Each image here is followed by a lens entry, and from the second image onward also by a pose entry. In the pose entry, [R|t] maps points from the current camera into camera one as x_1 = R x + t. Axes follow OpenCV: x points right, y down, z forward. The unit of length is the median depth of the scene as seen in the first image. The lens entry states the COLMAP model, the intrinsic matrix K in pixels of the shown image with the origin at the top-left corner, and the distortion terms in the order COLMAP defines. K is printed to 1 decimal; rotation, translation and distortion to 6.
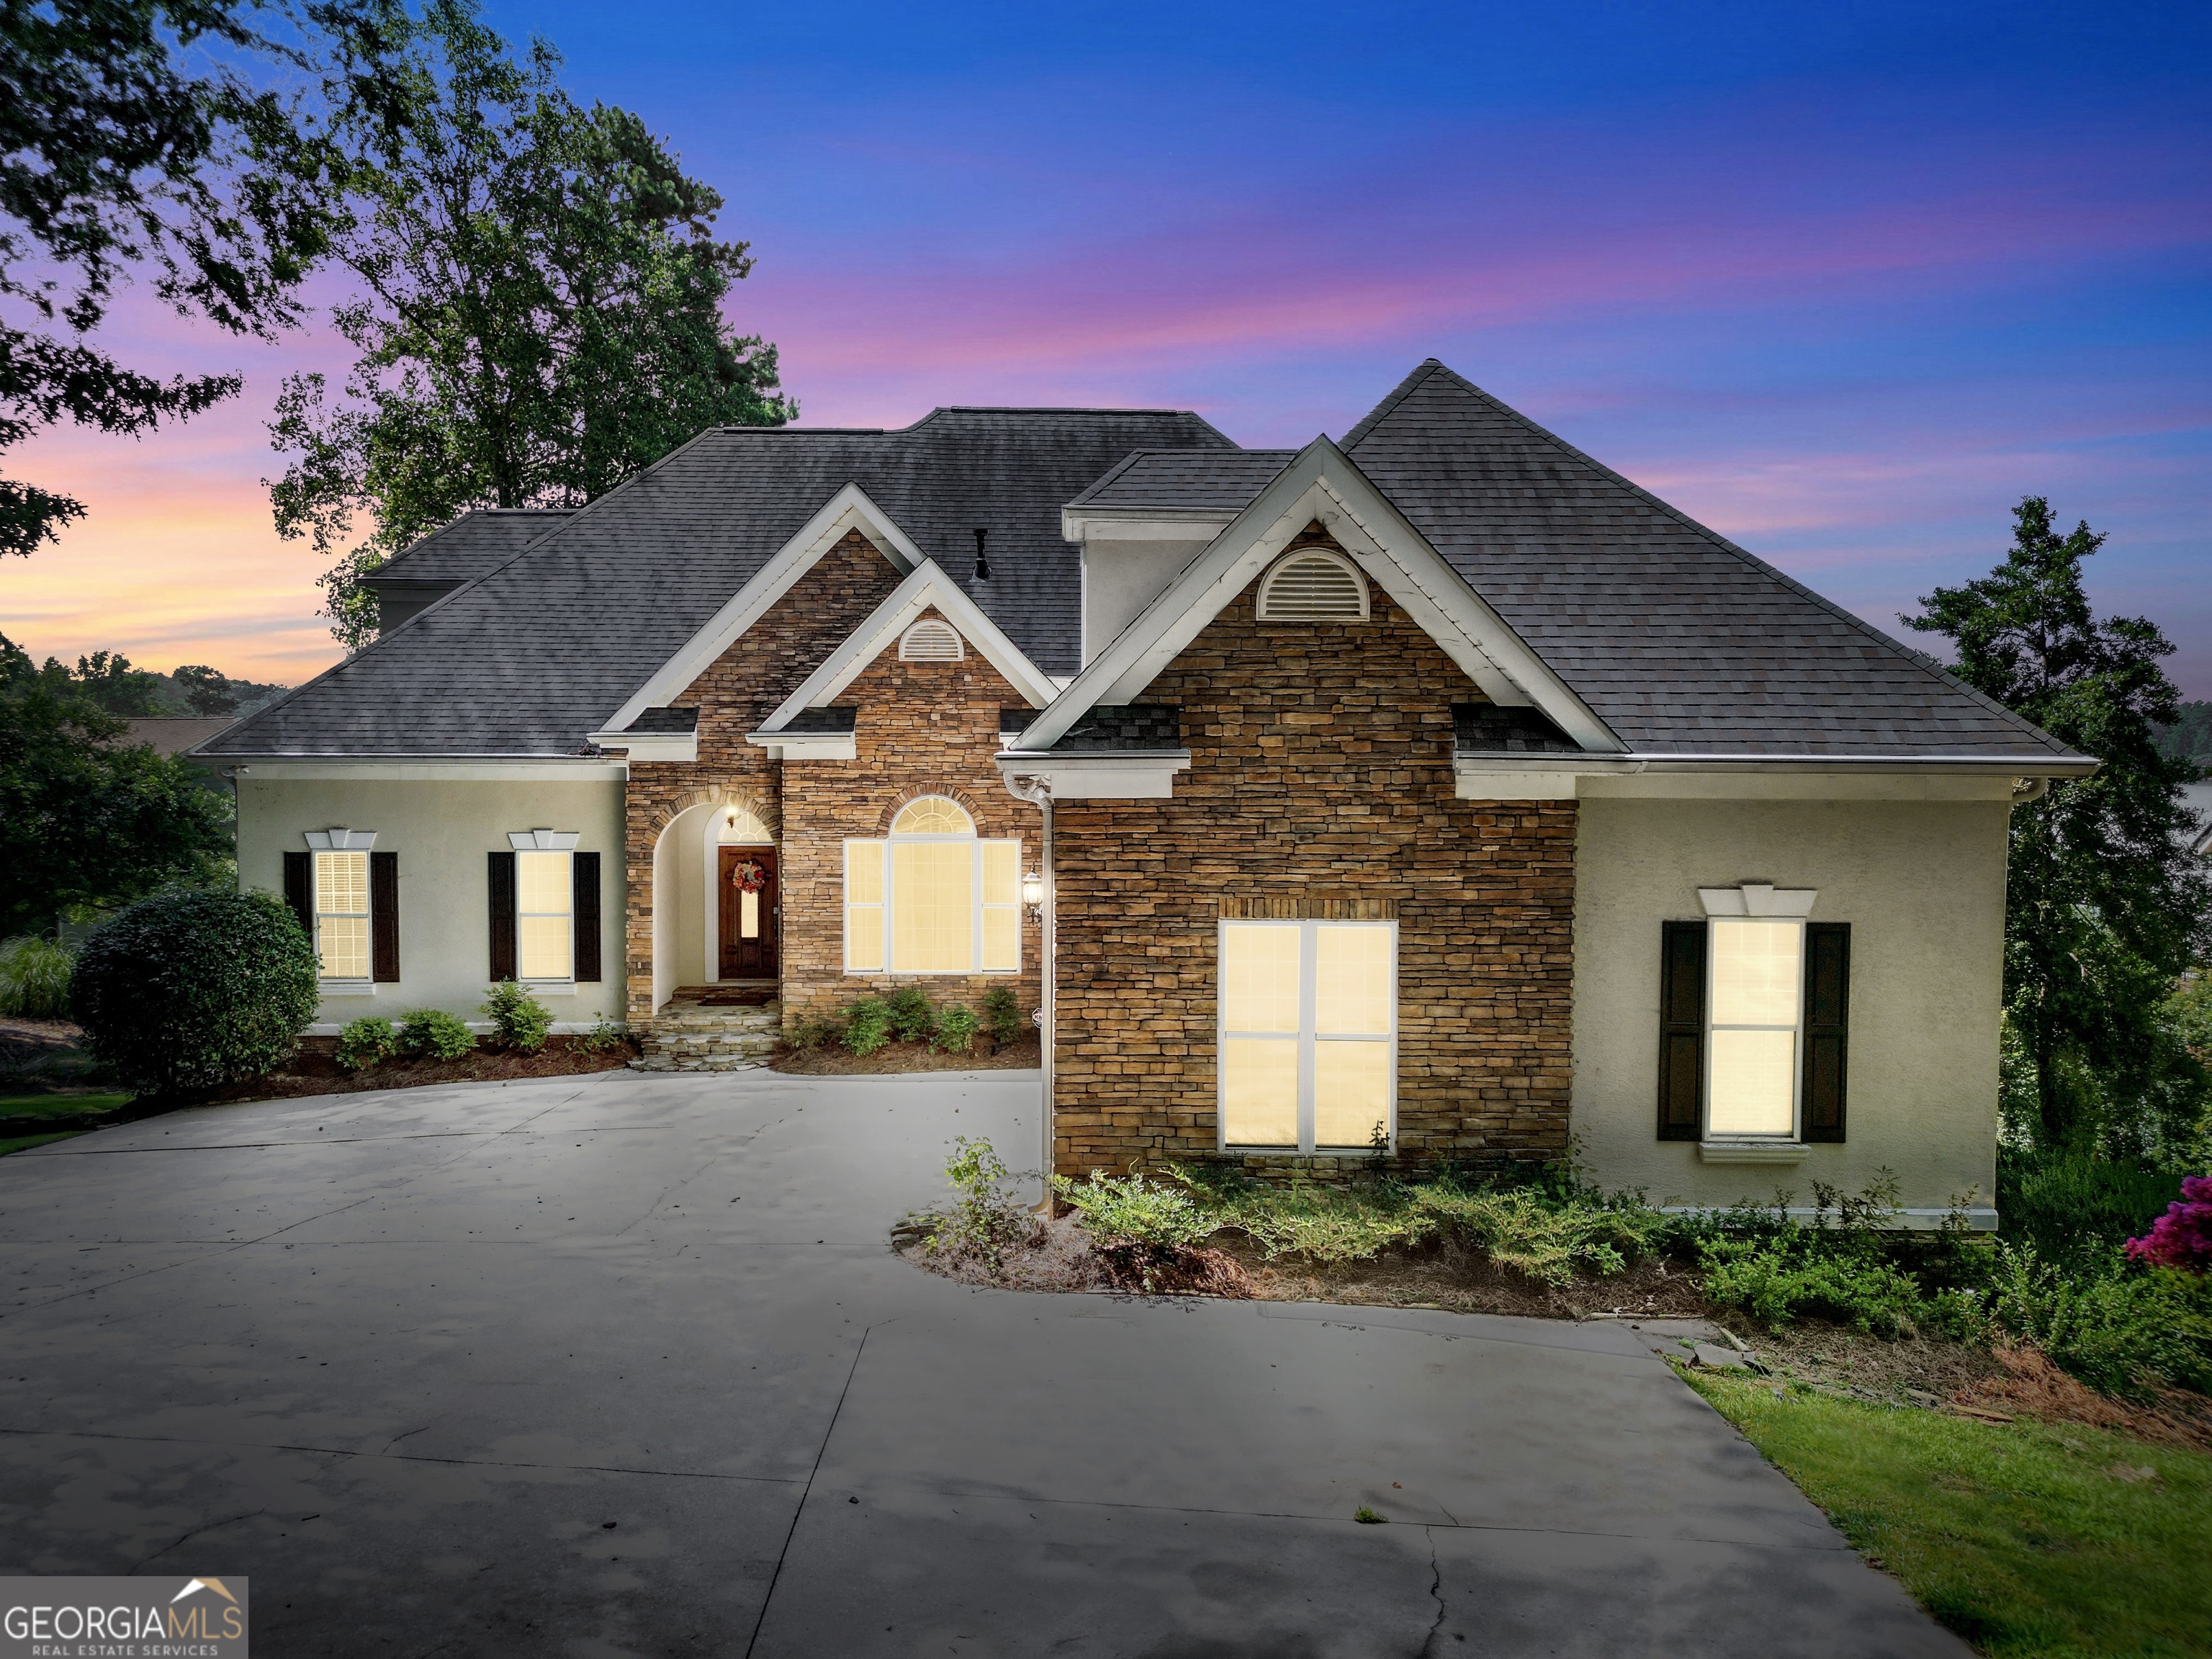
lens RADIAL K [[1542.1, 0, 1107.4], [0, 1542.1, 757.3], [0, 0, 1]] dist [0.151419, -0.357043]
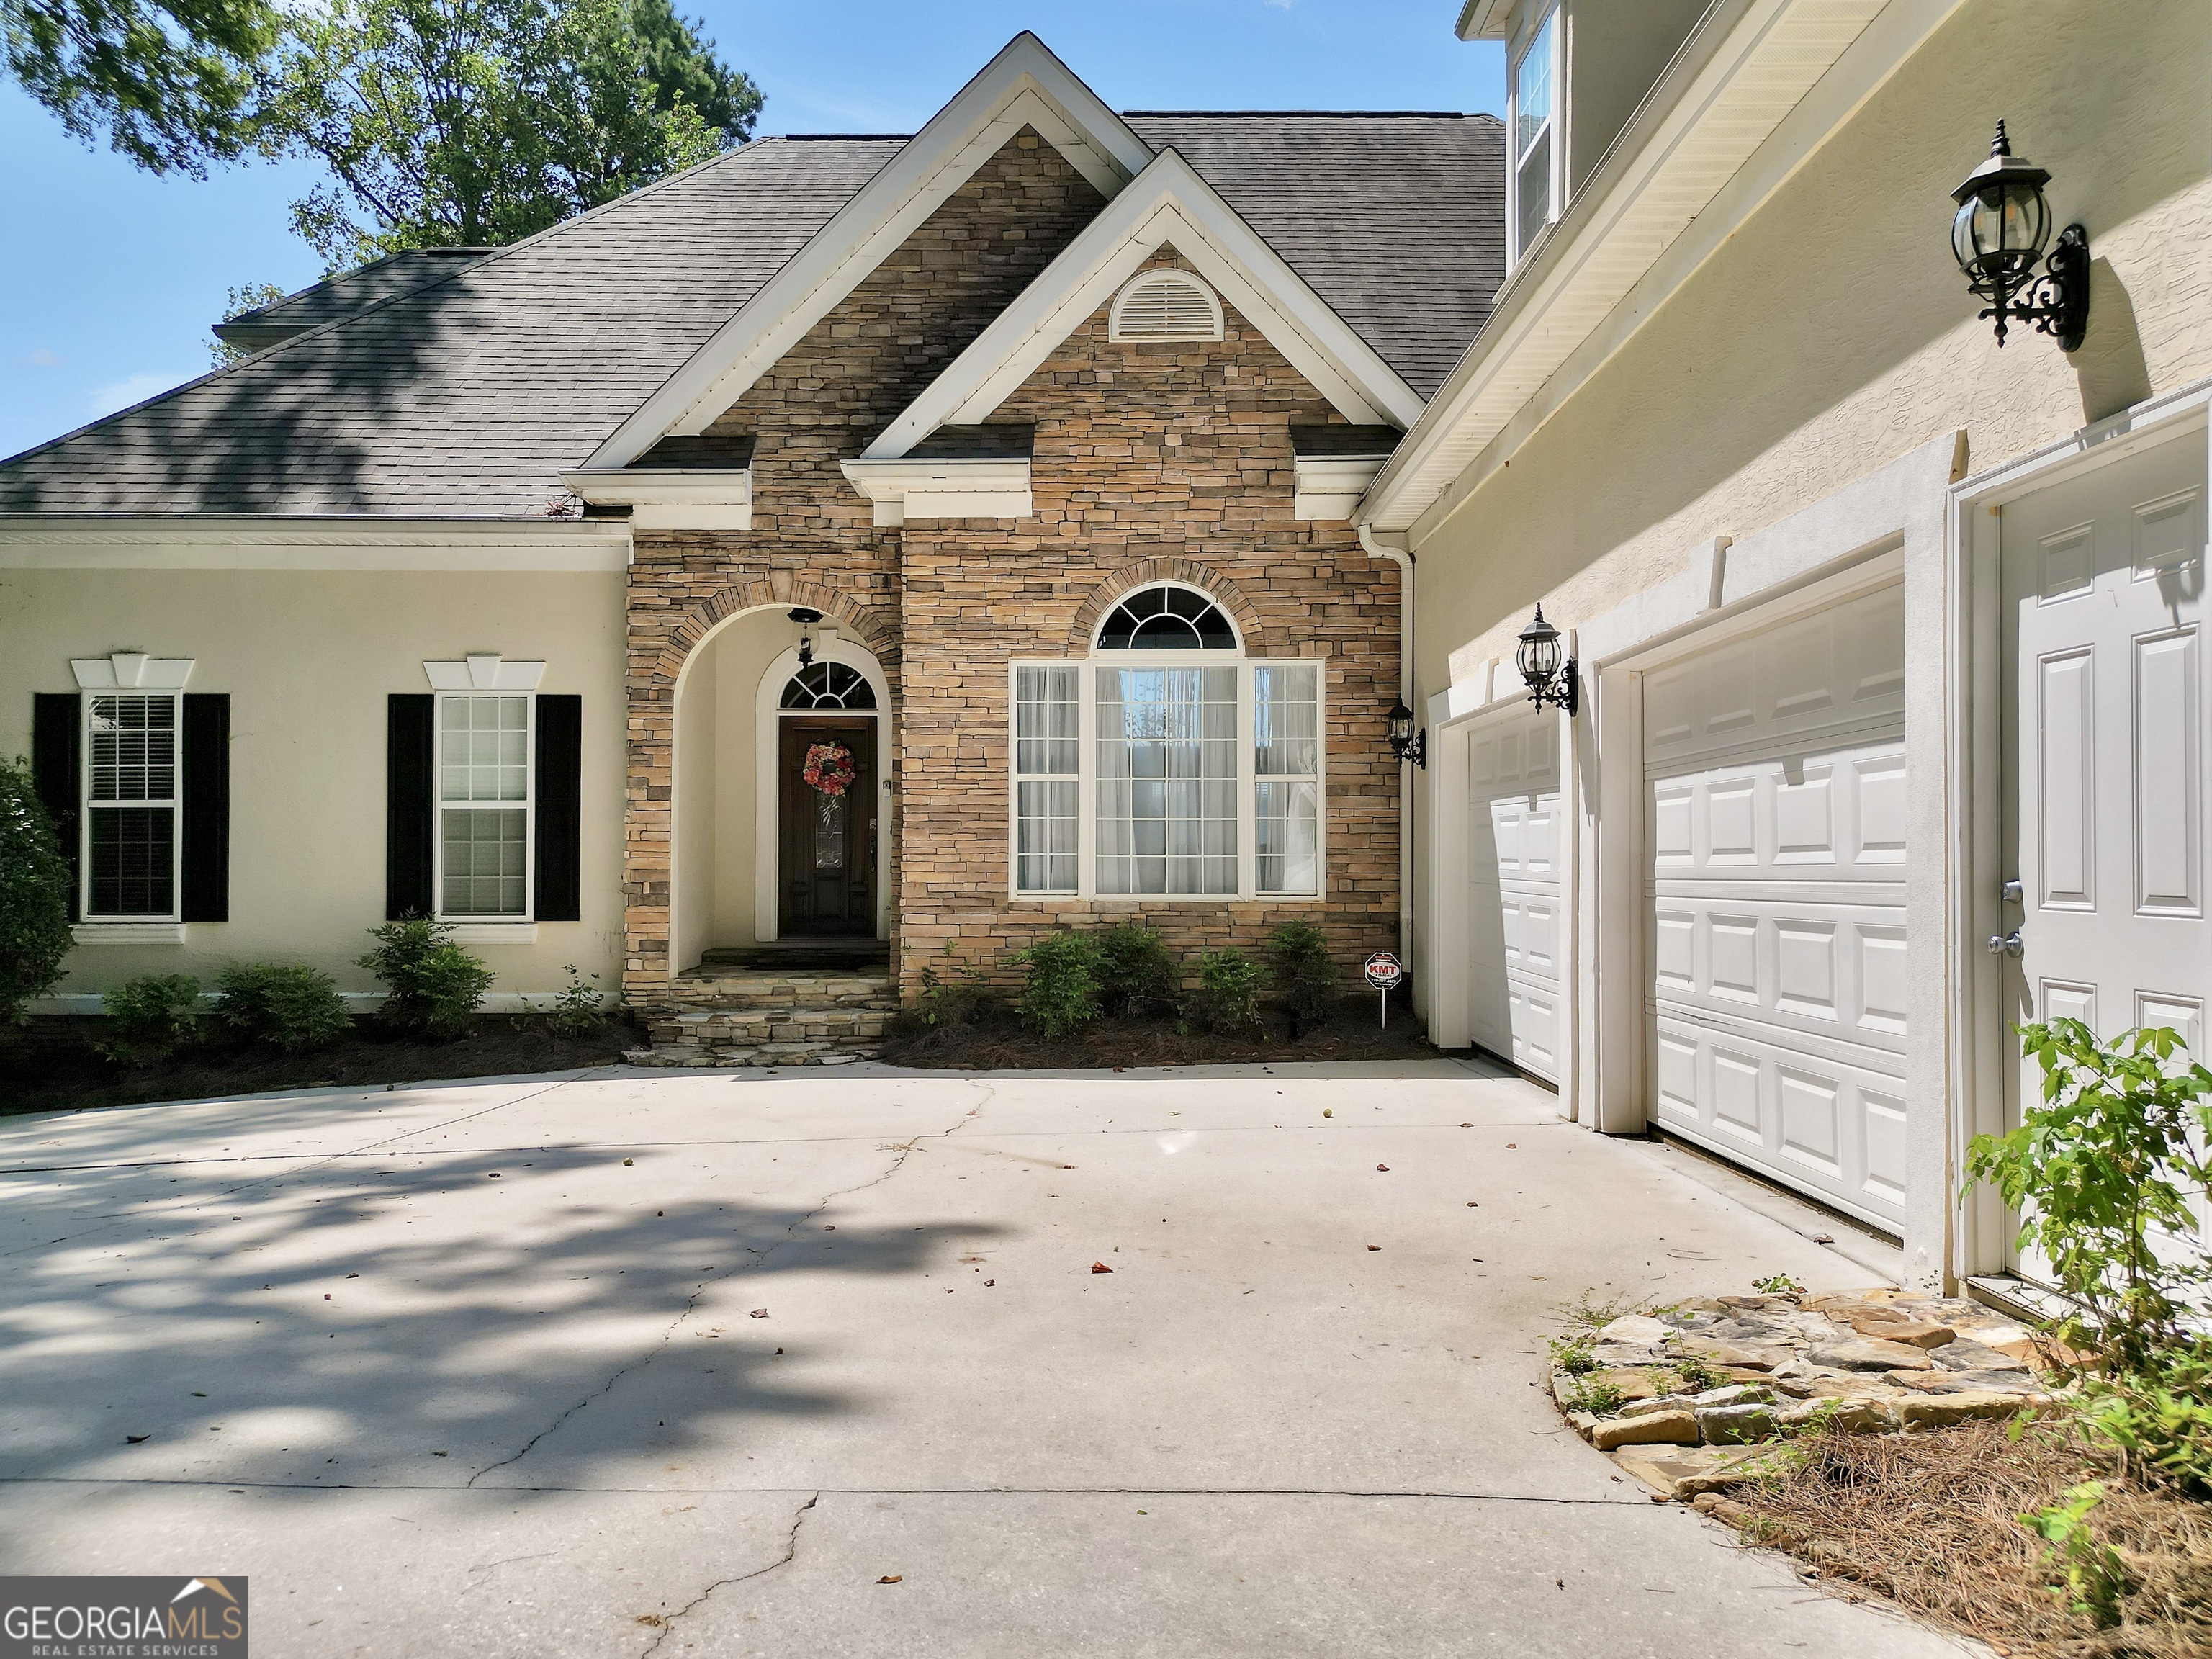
lens RADIAL K [[1554.3, 0, 1111.5], [0, 1554.3, 778.9], [0, 0, 1]] dist [0.120418, -0.170991]
pose [[0.999869, 0.000790, -0.016178, -0.124416], [-0.001619, 0.998682, -0.051292, 0.125430], [0.016116, 0.051312, 0.998553, 0.439811]]
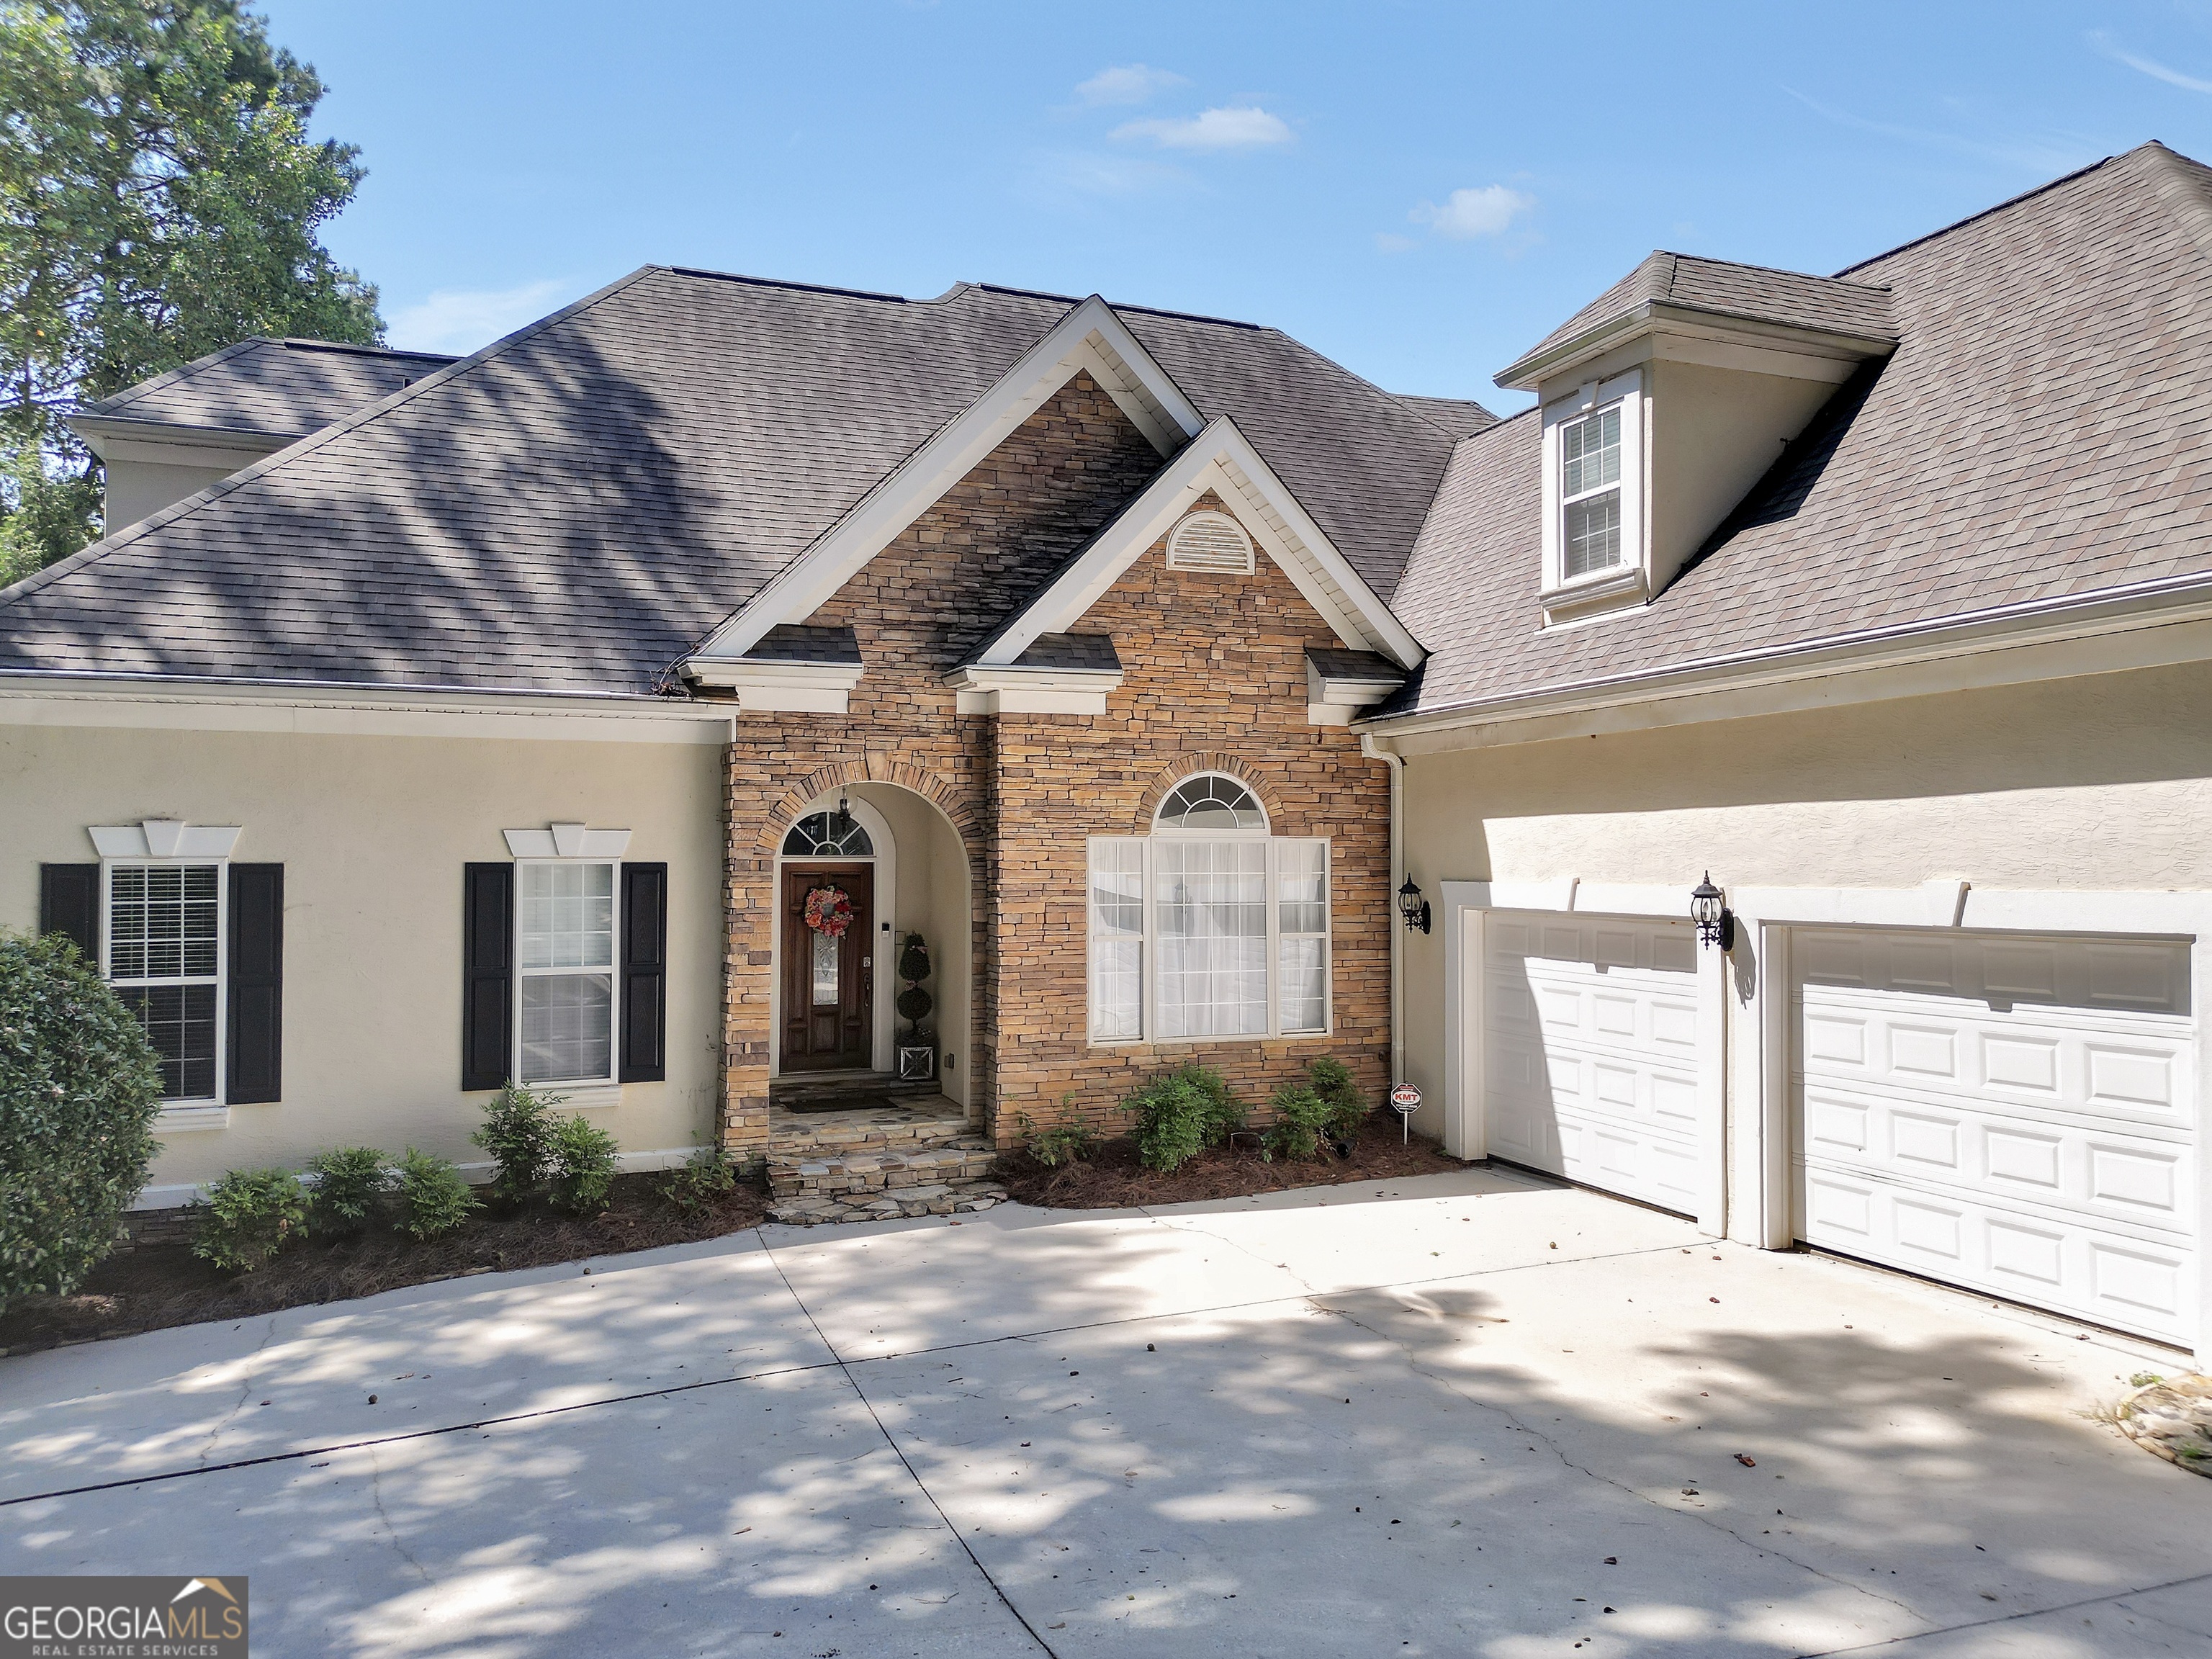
lens RADIAL K [[1554.3, 0, 1111.5], [0, 1554.3, 778.9], [0, 0, 1]] dist [0.120418, -0.170991]
pose [[0.935399, 0.016126, 0.353226, -0.392511], [0.002605, 0.998618, -0.052490, 0.063014], [-0.353584, 0.050019, 0.934064, 0.386623]]
